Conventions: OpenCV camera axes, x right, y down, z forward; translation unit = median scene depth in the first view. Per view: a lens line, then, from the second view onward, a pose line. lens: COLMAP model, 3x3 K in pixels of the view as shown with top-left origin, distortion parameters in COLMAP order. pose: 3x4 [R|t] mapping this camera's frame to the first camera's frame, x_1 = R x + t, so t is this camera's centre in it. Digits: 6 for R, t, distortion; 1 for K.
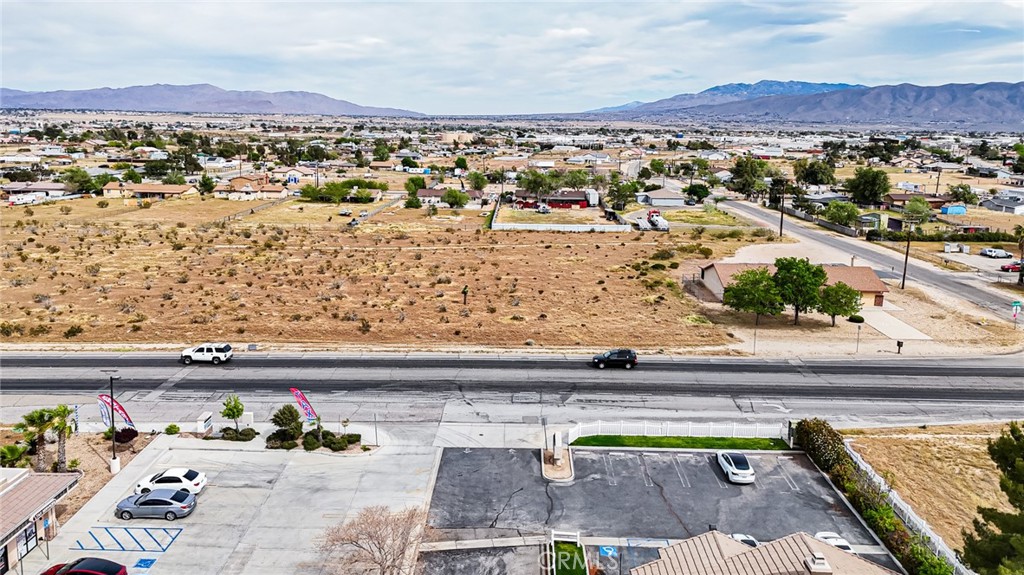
lens RADIAL K [[775.0, 0, 508.1], [0, 775.0, 261.1], [0, 0, 1]] dist [0.069277, -0.067957]
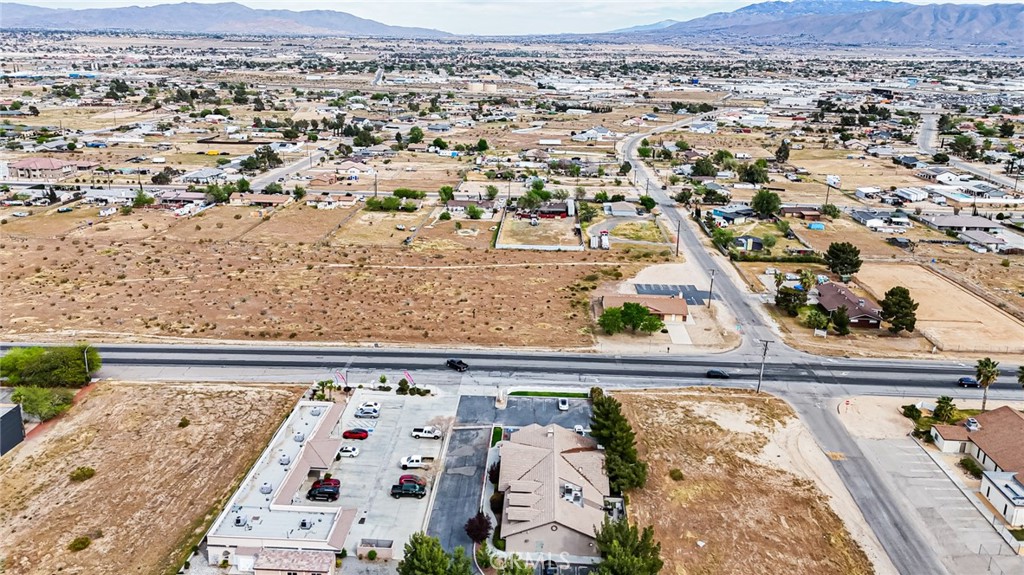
lens RADIAL K [[773.7, 0, 507.0], [0, 773.7, 251.7], [0, 0, 1]] dist [0.092833, -0.105409]
pose [[0.999305, 0.010519, -0.035749, 0.074030], [-0.007324, 0.996063, 0.088348, -0.218480], [0.036537, -0.088024, 0.995448, -0.720107]]
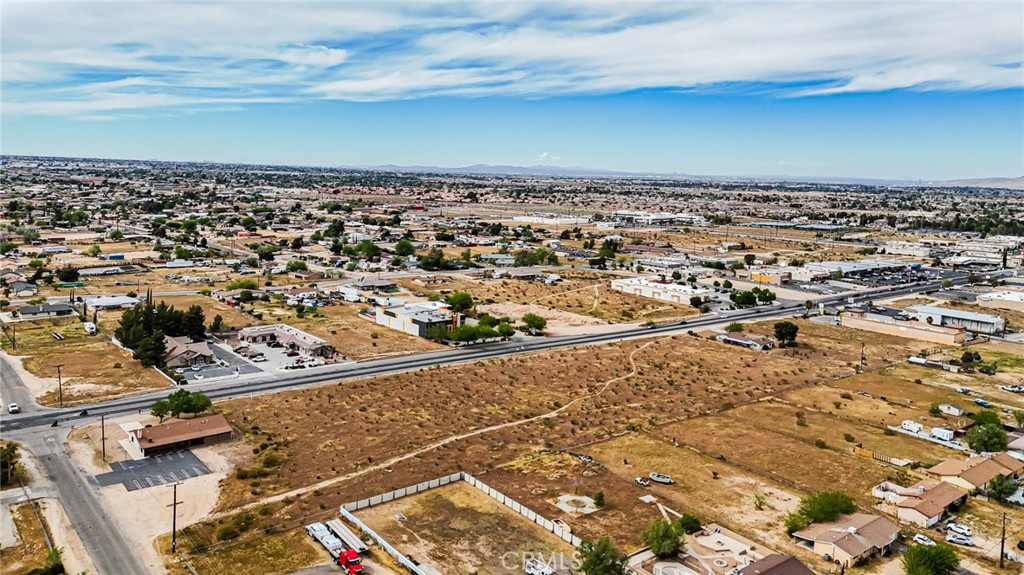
lens RADIAL K [[777.3, 0, 507.3], [0, 777.3, 242.9], [0, 0, 1]] dist [0.078493, -0.076574]
pose [[-0.767623, 0.028017, -0.640289, 0.754883], [-0.152466, 0.962380, 0.224897, -0.746292], [0.622503, 0.270258, -0.734473, 2.182287]]
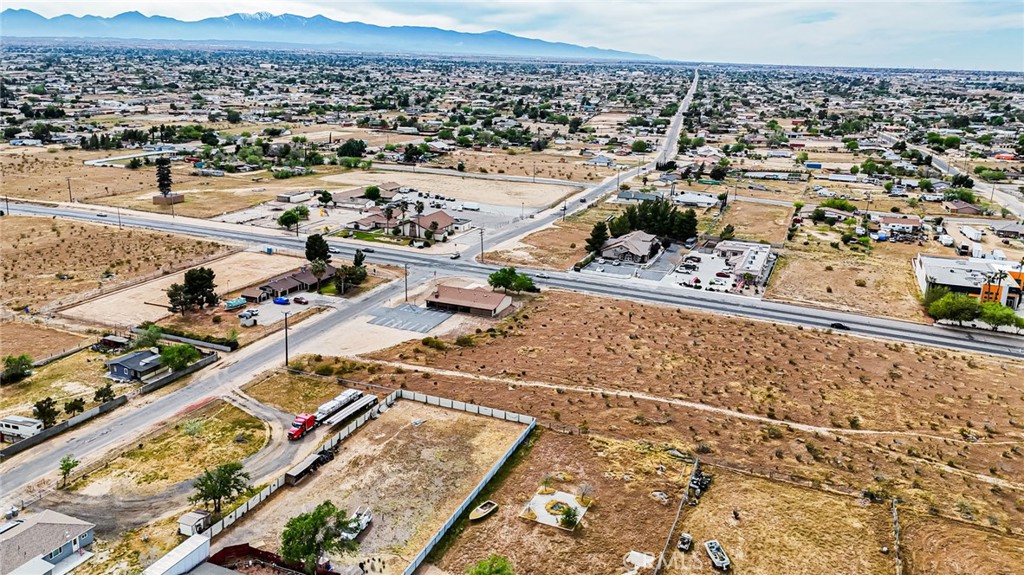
lens RADIAL K [[777.3, 0, 507.3], [0, 777.3, 242.9], [0, 0, 1]] dist [0.078493, -0.076574]
pose [[-0.925249, -0.119493, 0.360051, -0.361312], [0.034144, 0.919014, 0.392742, -0.730861], [-0.377822, 0.375678, -0.846237, 2.129101]]
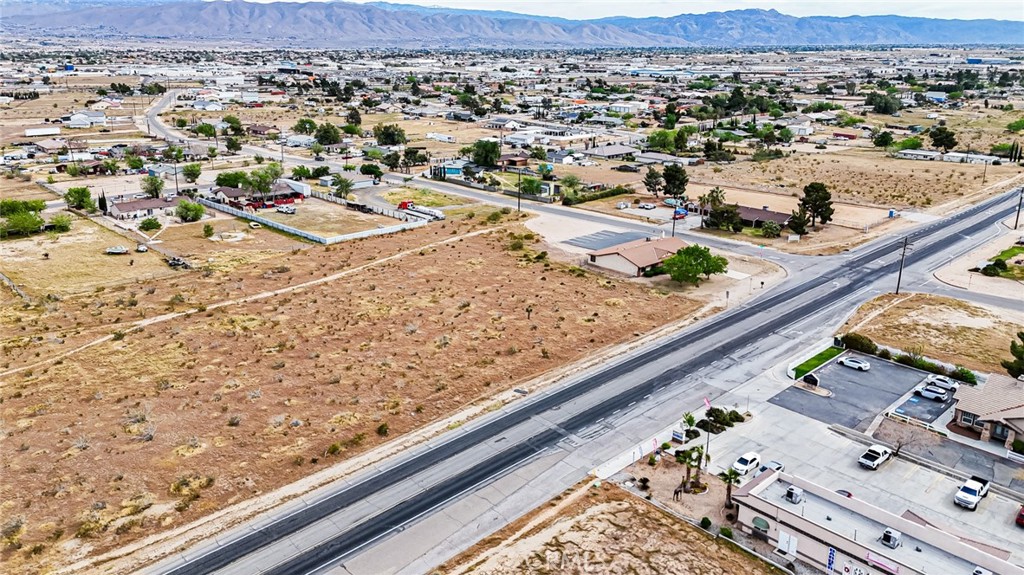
lens RADIAL K [[777.3, 0, 507.3], [0, 777.3, 242.9], [0, 0, 1]] dist [0.078493, -0.076574]
pose [[0.707729, -0.184236, 0.682039, -0.745958], [0.127315, 0.982853, 0.133383, -0.197532], [-0.694918, -0.007565, 0.719050, 0.040224]]
